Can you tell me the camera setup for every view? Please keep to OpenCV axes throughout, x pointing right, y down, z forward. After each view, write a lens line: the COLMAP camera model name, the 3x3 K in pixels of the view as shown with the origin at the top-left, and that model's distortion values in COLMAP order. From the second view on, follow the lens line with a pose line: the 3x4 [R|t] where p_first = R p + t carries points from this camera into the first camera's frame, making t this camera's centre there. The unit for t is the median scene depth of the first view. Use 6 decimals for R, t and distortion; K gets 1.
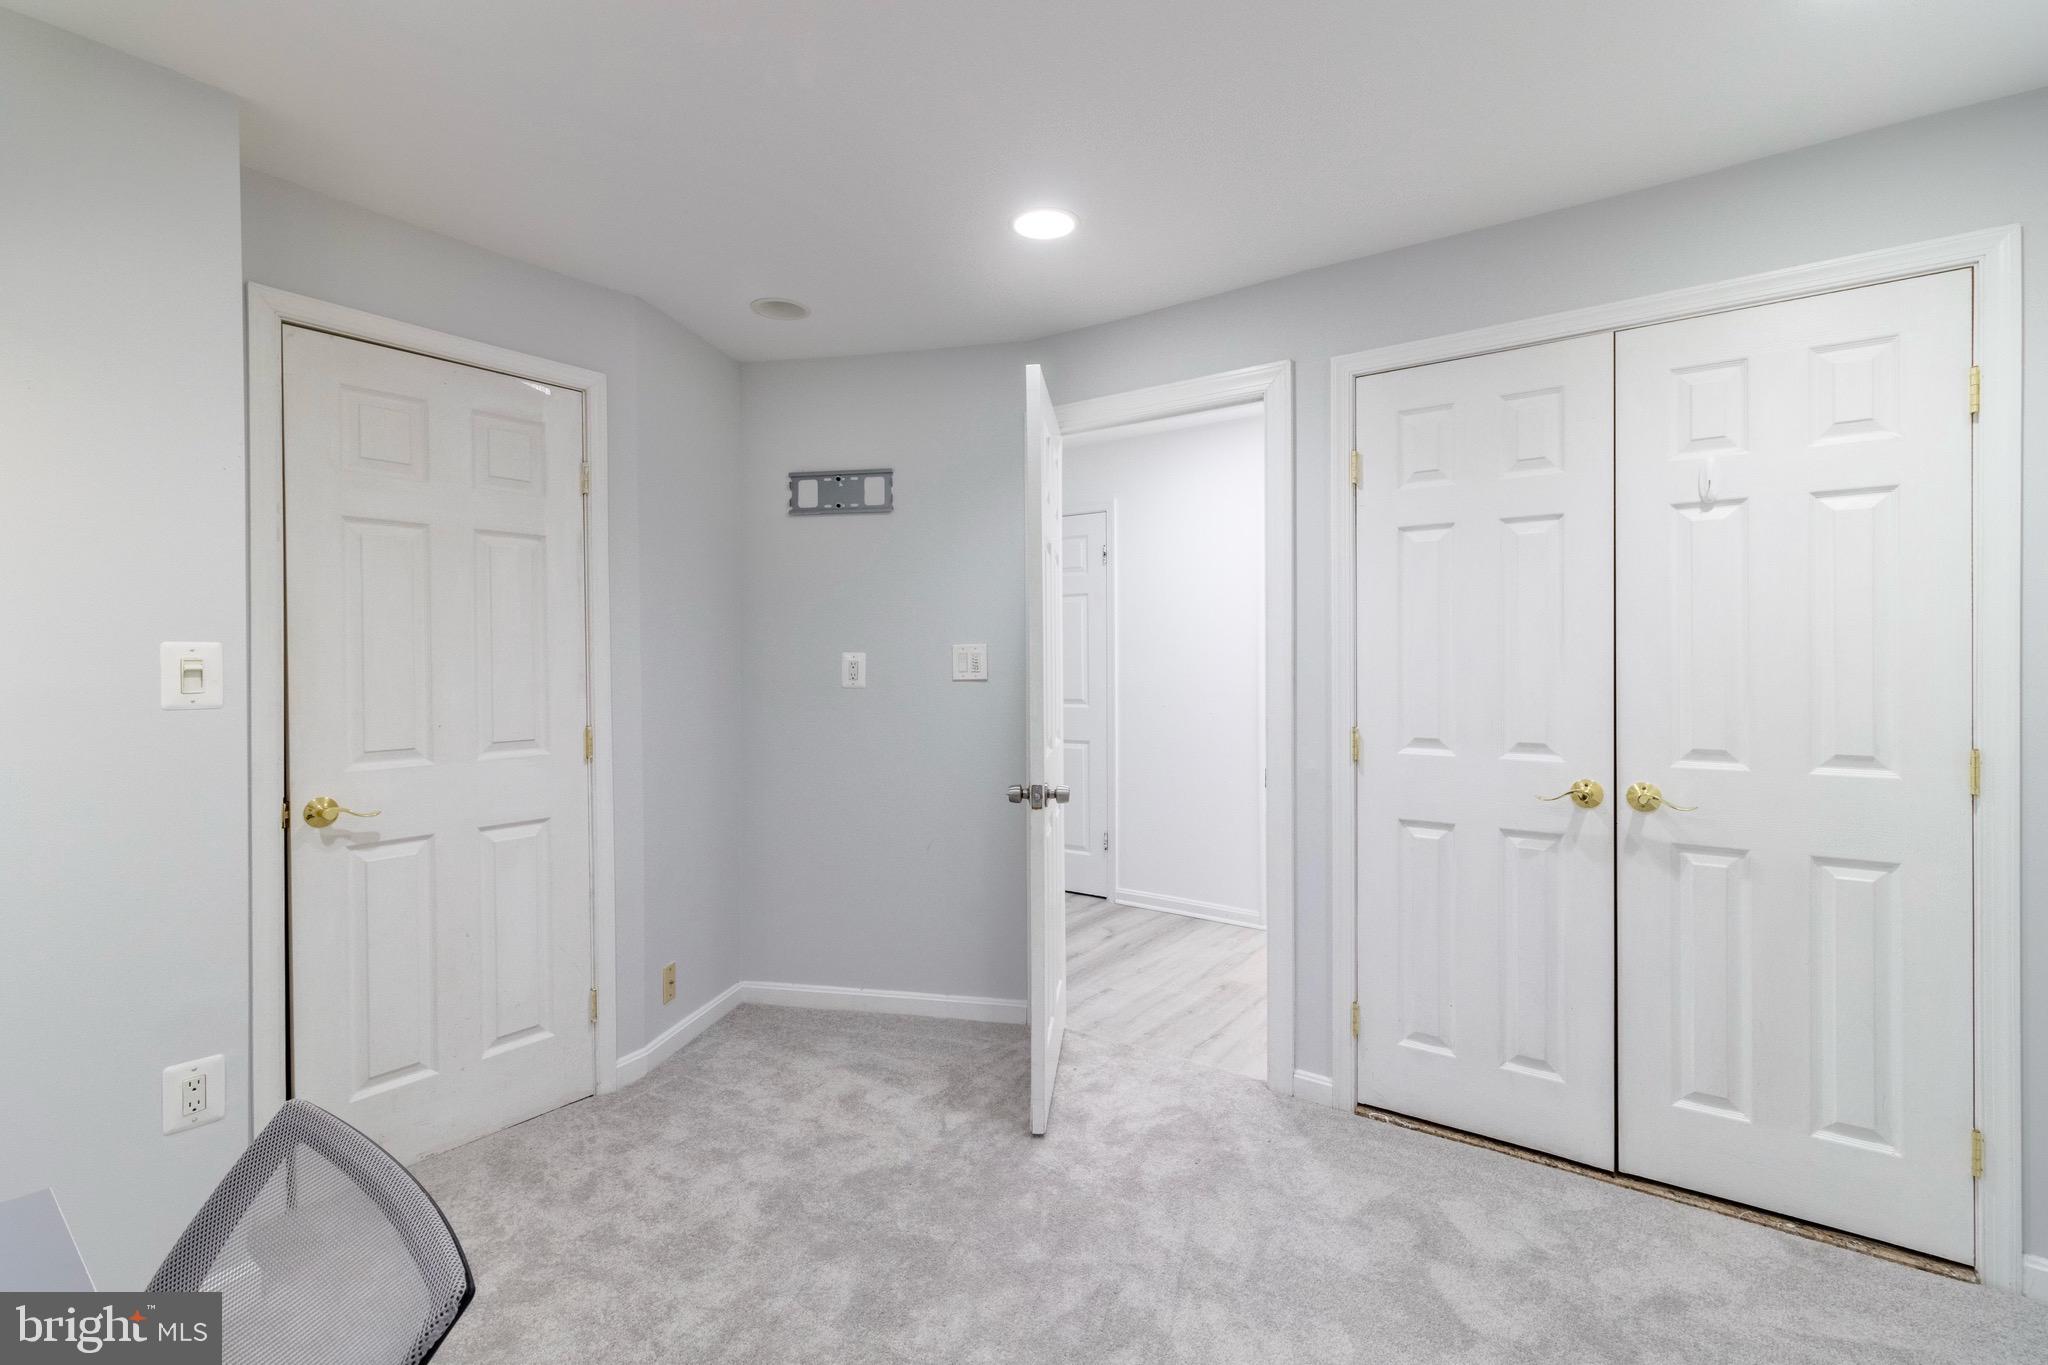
lens RADIAL K [[945.8, 0, 1019.1], [0, 945.8, 664.3], [0, 0, 1]] dist [0.001211, 0.001742]
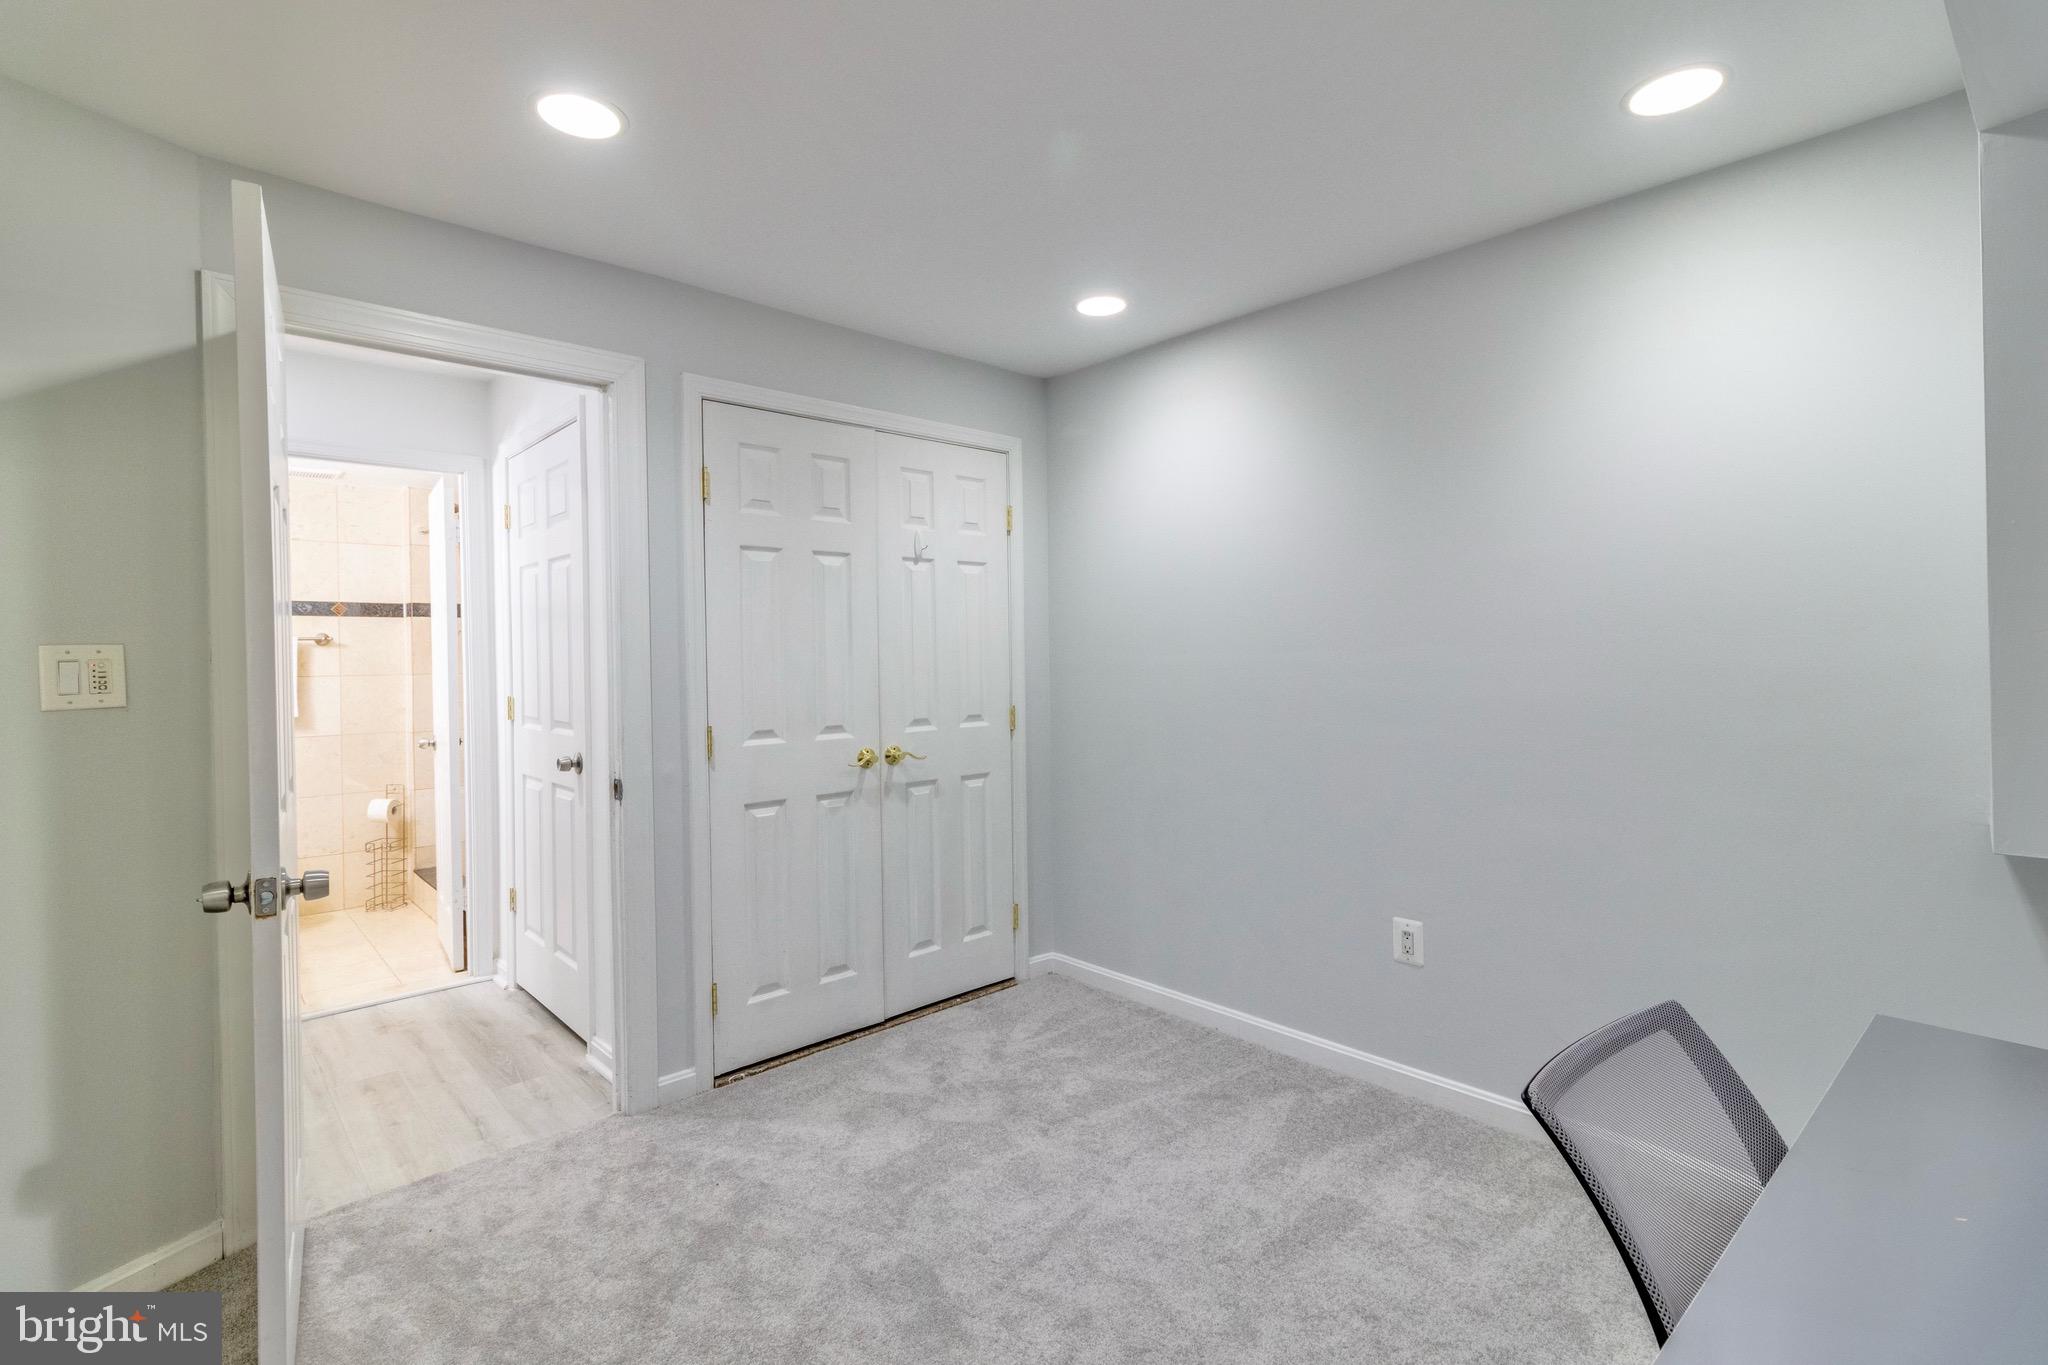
lens RADIAL K [[945.8, 0, 1019.1], [0, 945.8, 664.3], [0, 0, 1]] dist [0.001211, 0.001742]
pose [[0.187095, -0.007154, 0.982316, -0.645417], [0.018710, 0.999818, 0.003718, -0.001262], [-0.982164, 0.017683, 0.187195, 0.467659]]
